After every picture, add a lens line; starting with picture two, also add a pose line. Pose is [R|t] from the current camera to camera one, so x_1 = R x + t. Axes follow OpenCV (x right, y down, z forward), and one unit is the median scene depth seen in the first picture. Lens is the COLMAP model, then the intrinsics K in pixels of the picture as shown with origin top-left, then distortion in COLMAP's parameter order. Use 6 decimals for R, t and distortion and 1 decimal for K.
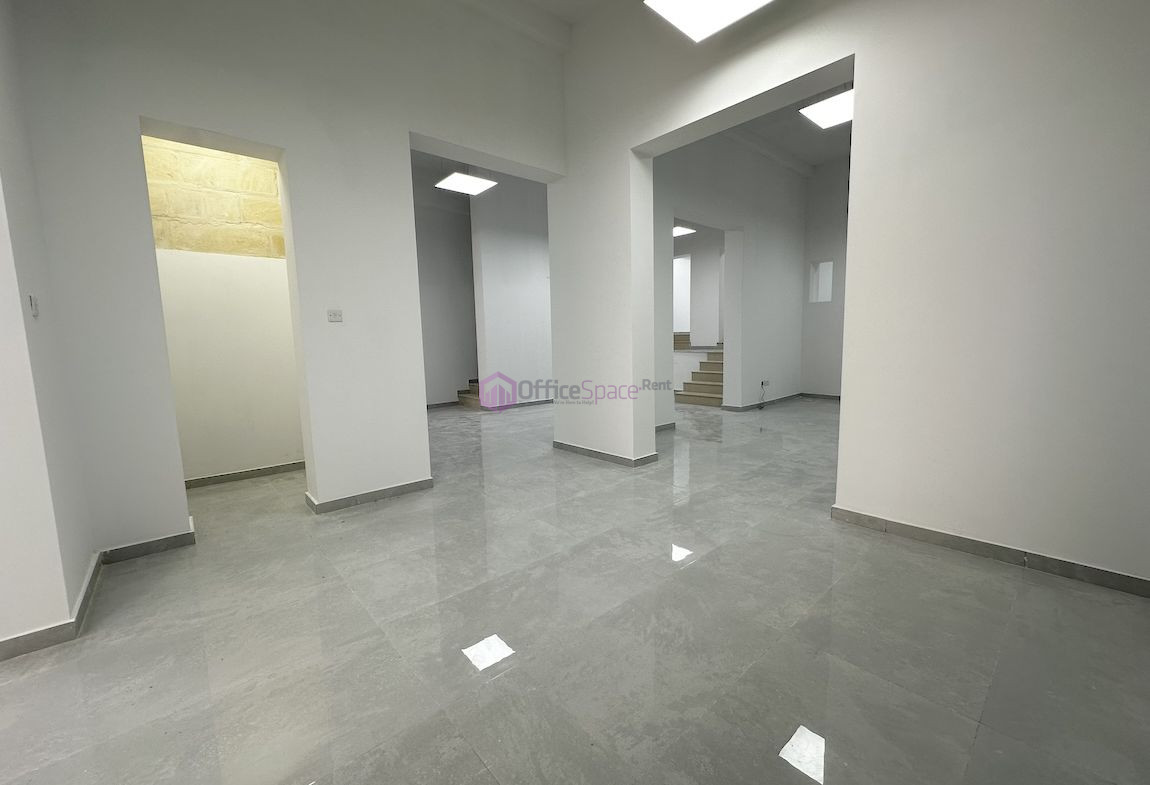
lens RADIAL K [[458.0, 0, 575.0], [0, 458.0, 392.5], [0, 0, 1]] dist [-0.001857, -0.000042]
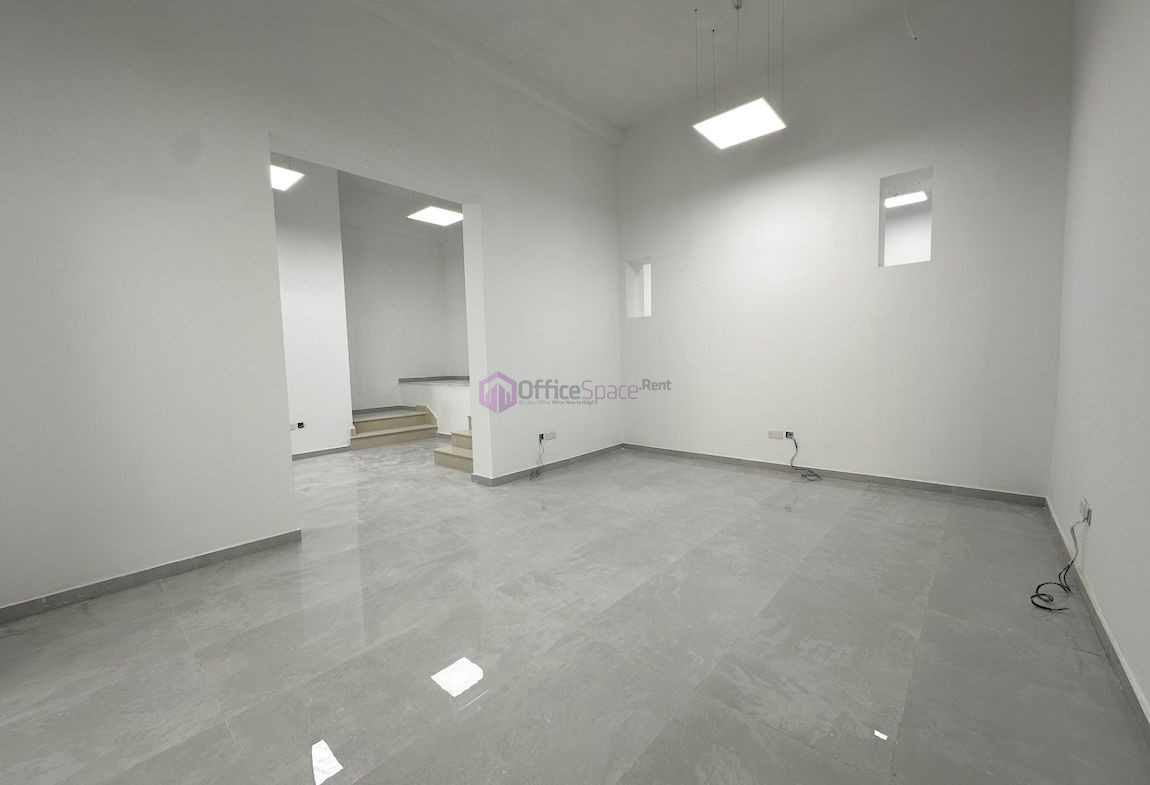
lens RADIAL K [[458.0, 0, 575.0], [0, 458.0, 392.5], [0, 0, 1]] dist [-0.001857, -0.000042]
pose [[0.992779, -0.012312, 0.119320, 0.196125], [0.018960, 0.998321, -0.054735, -0.024213], [-0.118446, 0.056602, 0.991346, 0.175683]]
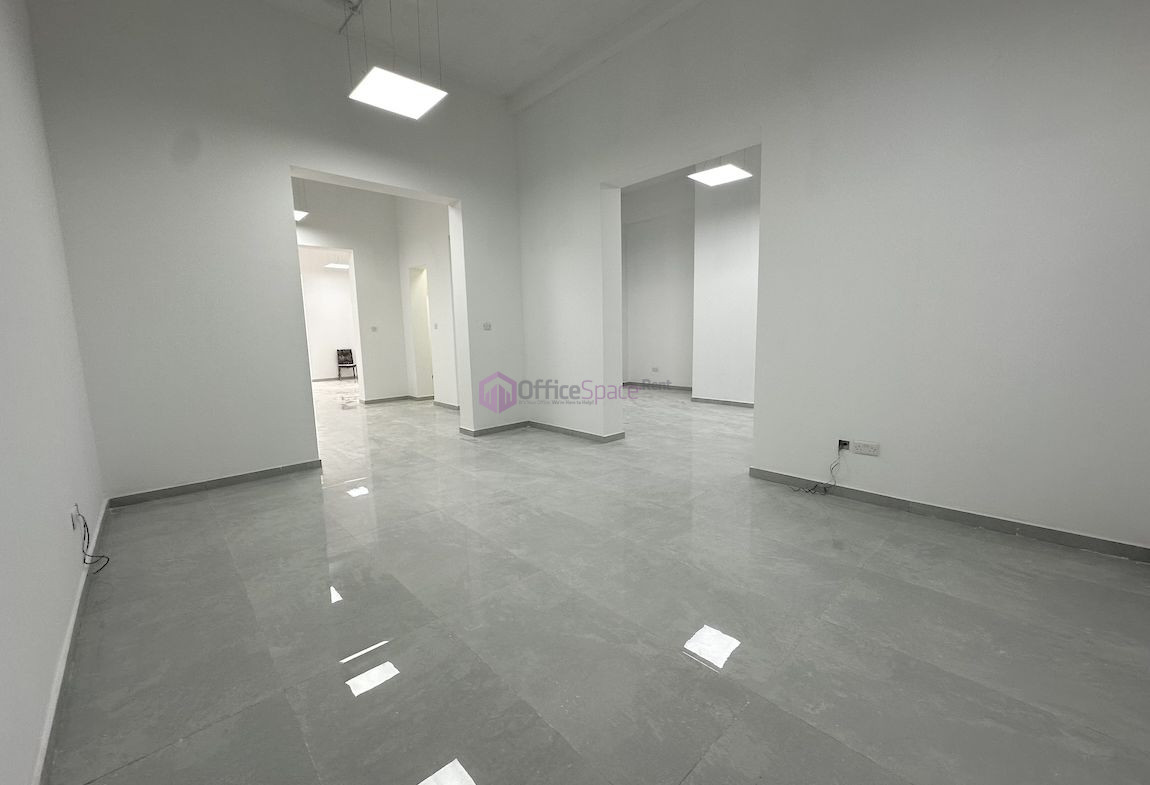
lens RADIAL K [[458.0, 0, 575.0], [0, 458.0, 392.5], [0, 0, 1]] dist [-0.001857, -0.000042]
pose [[0.024044, 0.153026, -0.987930, 0.427119], [-0.103540, 0.983282, 0.149786, -0.055809], [0.994335, 0.098689, 0.039486, 0.372305]]
